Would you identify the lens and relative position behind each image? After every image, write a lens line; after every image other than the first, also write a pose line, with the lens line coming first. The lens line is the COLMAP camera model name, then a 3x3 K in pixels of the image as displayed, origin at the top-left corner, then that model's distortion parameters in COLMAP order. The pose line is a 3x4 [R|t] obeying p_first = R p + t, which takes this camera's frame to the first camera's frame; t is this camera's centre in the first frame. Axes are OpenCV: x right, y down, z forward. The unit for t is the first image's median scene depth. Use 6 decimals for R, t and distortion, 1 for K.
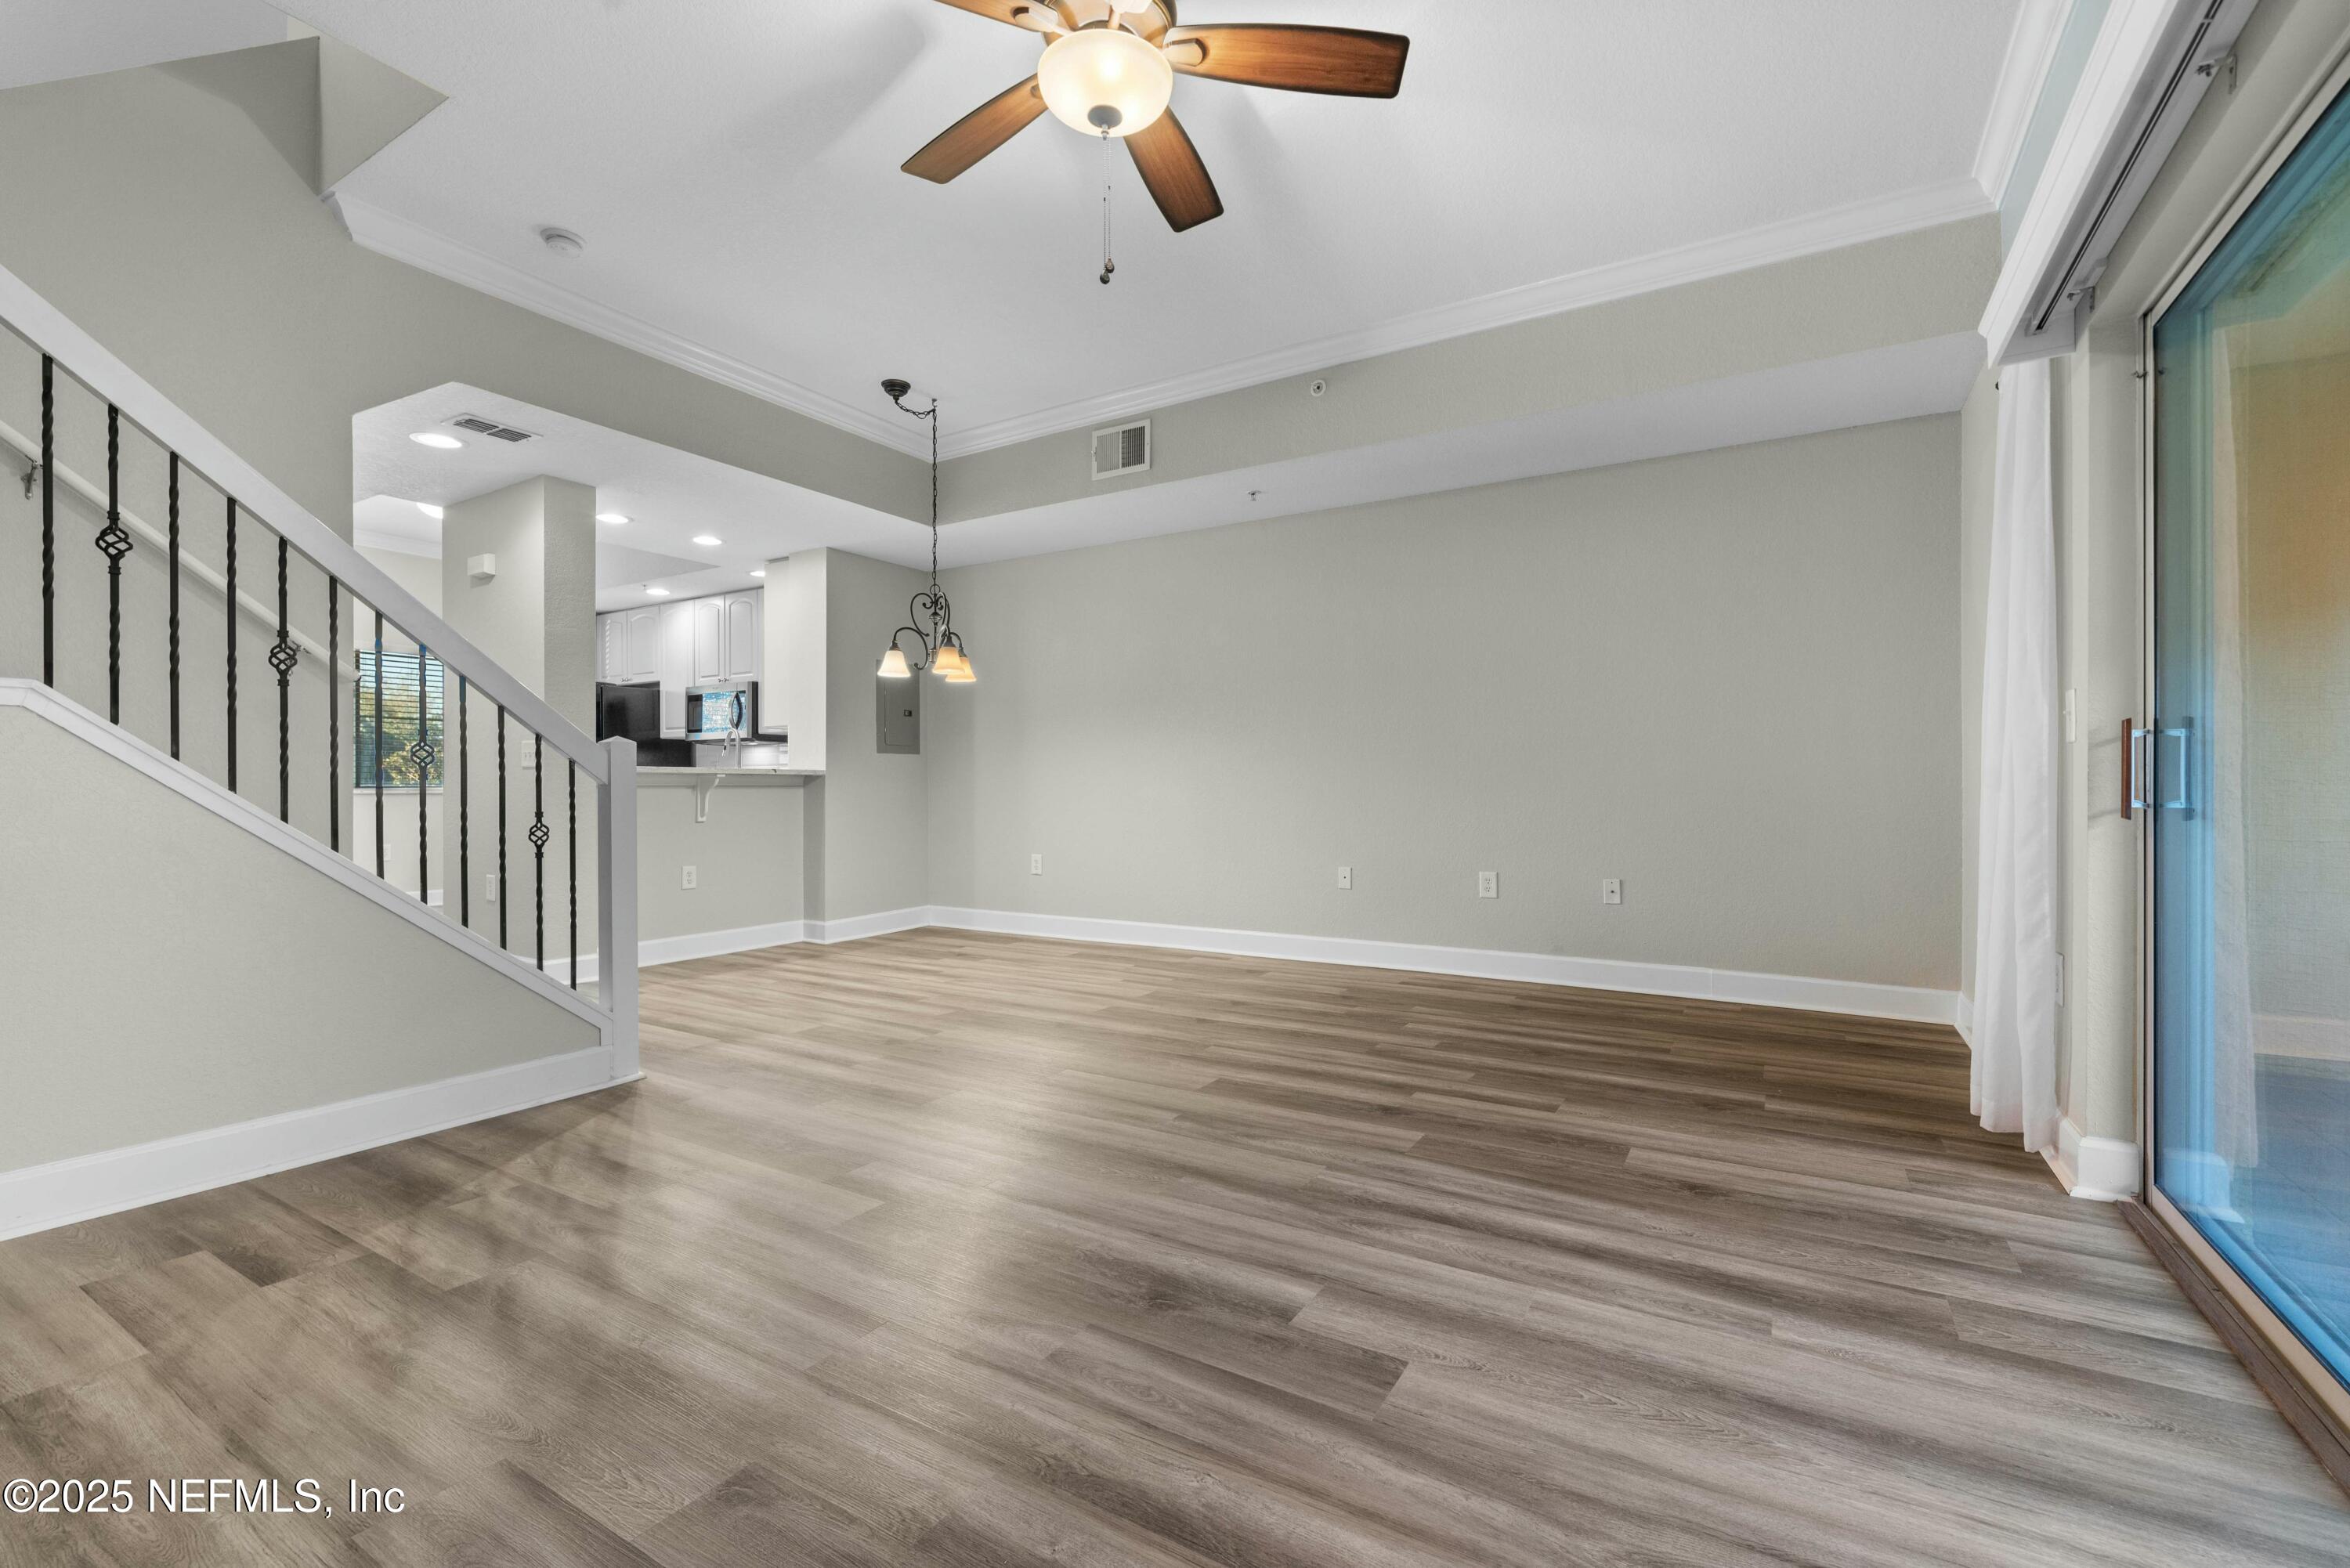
lens RADIAL K [[1013.6, 0, 1170.1], [0, 1013.6, 789.7], [0, 0, 1]] dist [-0.003247, -0.000343]
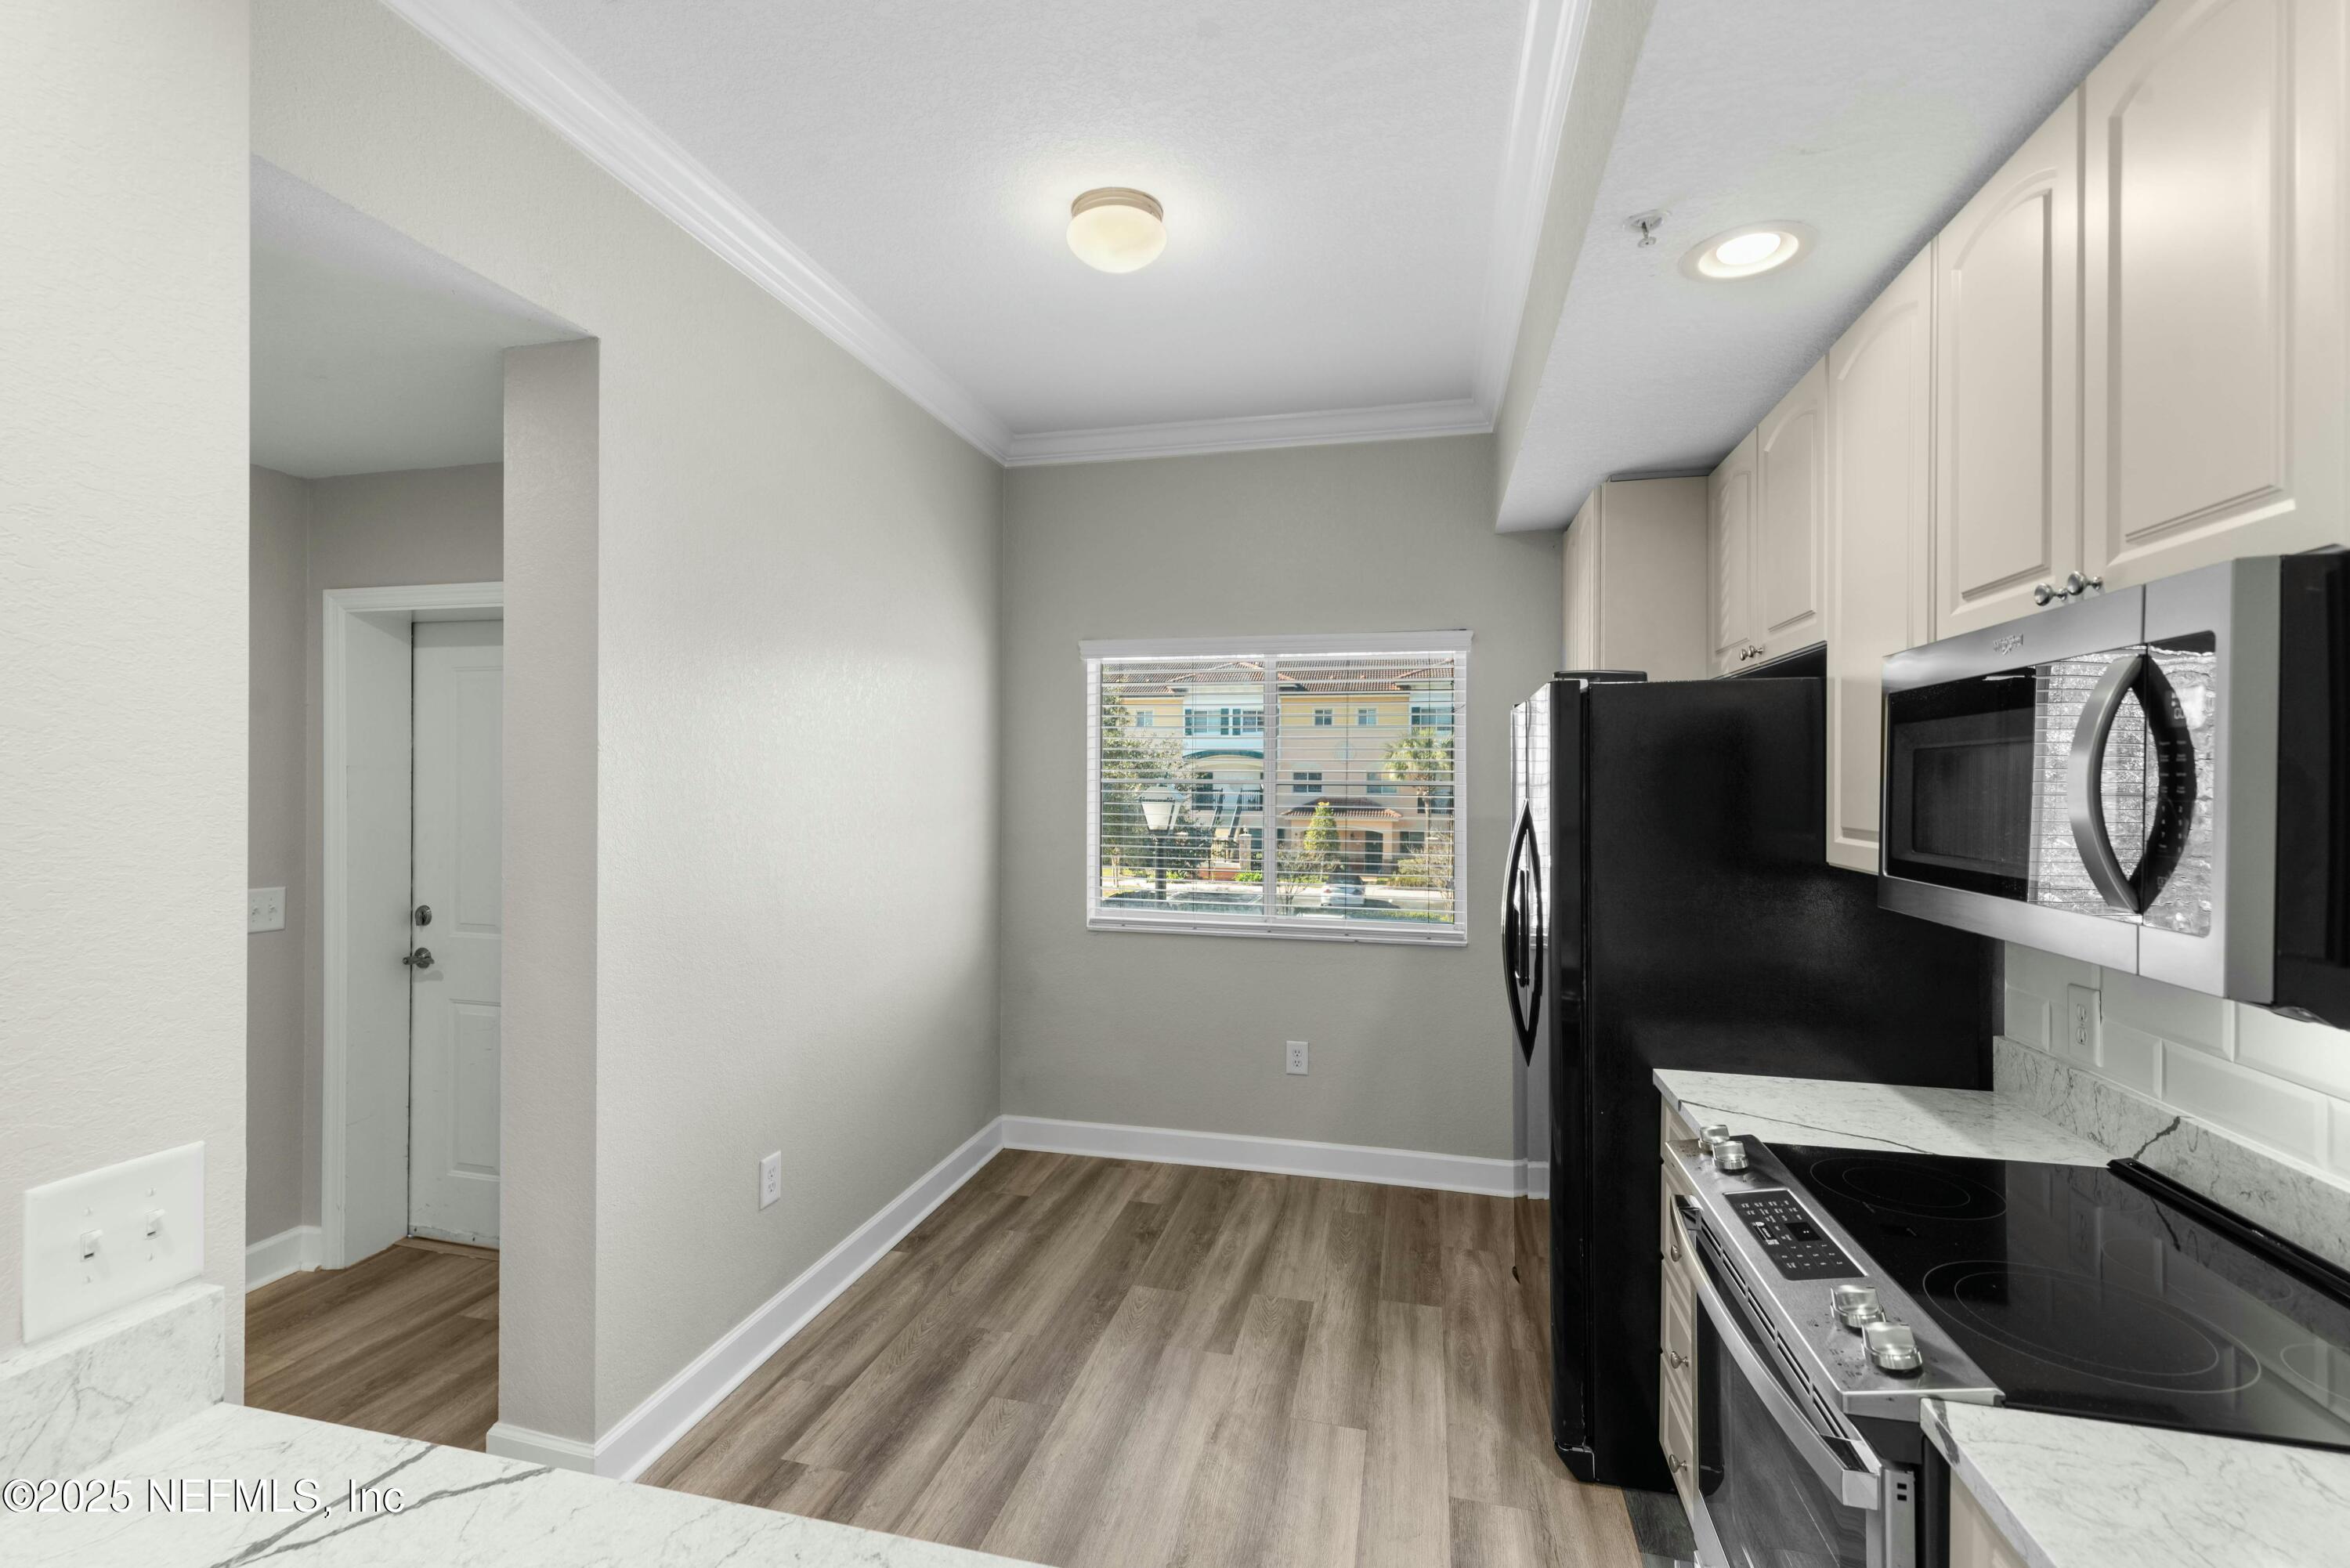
lens RADIAL K [[1013.6, 0, 1163.7], [0, 1013.6, 783.8], [0, 0, 1]] dist [-0.003247, -0.000343]
pose [[0.293813, 0.003144, -0.955858, -0.704693], [-0.006380, 0.999979, 0.001328, -0.162513], [0.955842, 0.005708, 0.293827, 1.753489]]
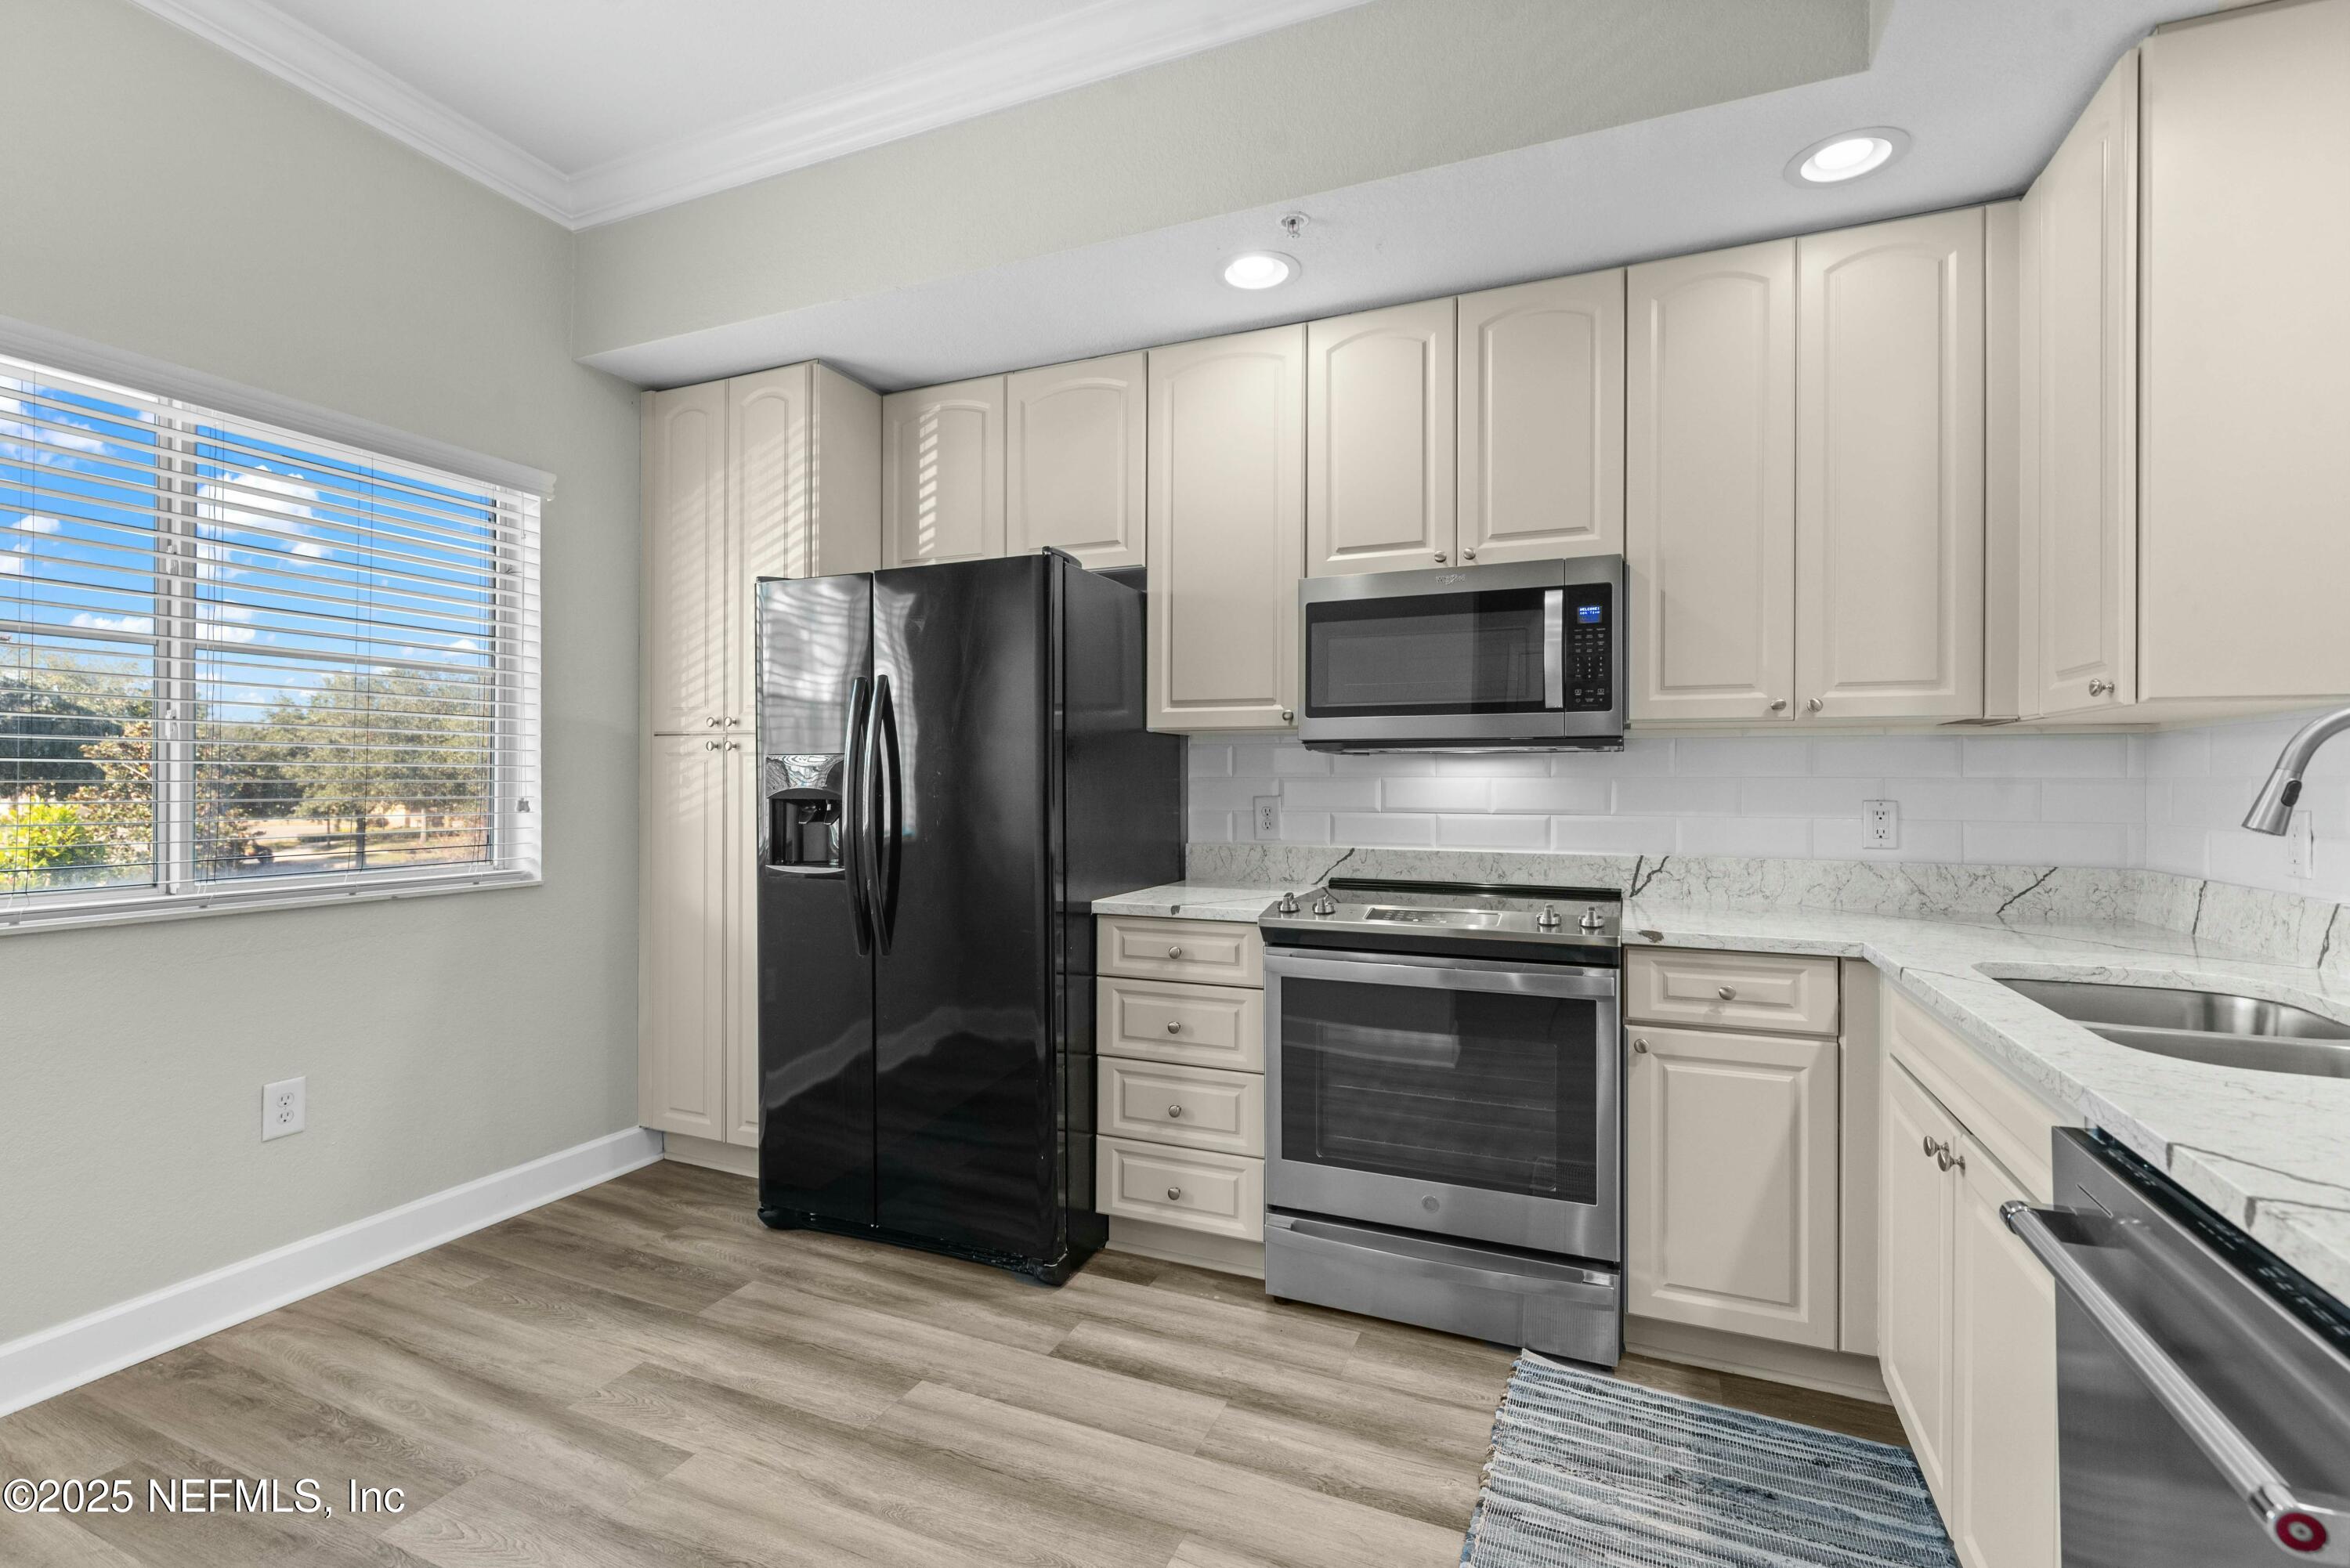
lens RADIAL K [[1052.4, 0, 1156.2], [0, 1052.4, 780.3], [0, 0, 1]] dist [-0.005351, 0.001169]
pose [[0.992448, 0.004373, 0.122590, -1.244081], [-0.004357, 0.999990, -0.000403, -0.077596], [-0.122590, -0.000135, 0.992457, 1.470949]]
